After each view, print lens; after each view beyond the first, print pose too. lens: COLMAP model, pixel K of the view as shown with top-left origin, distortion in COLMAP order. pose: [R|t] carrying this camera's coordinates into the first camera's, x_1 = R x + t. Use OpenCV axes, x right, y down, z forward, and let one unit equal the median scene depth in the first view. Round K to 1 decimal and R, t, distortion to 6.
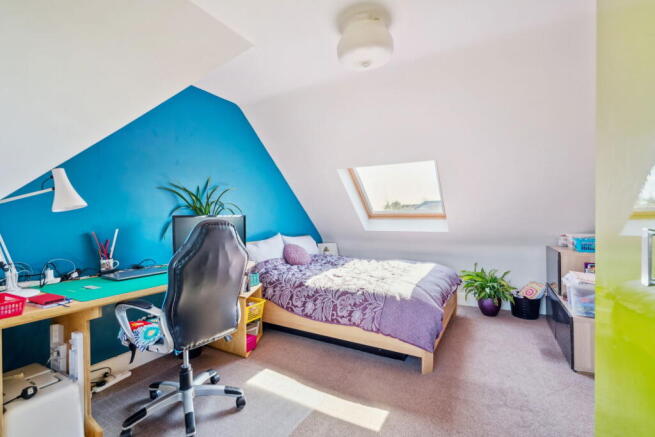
lens RADIAL K [[296.0, 0, 327.5], [0, 296.0, 218.5], [0, 0, 1]] dist [-0.000751, -0.000036]
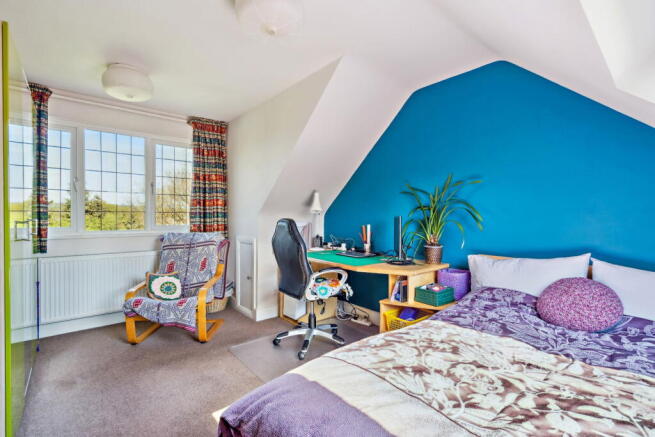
lens RADIAL K [[296.0, 0, 327.5], [0, 296.0, 218.5], [0, 0, 1]] dist [-0.000751, -0.000036]
pose [[-0.344511, 0.010311, -0.938726, 0.631476], [-0.014924, 0.999753, 0.016459, -0.015666], [0.938664, 0.019680, -0.344272, 1.084171]]
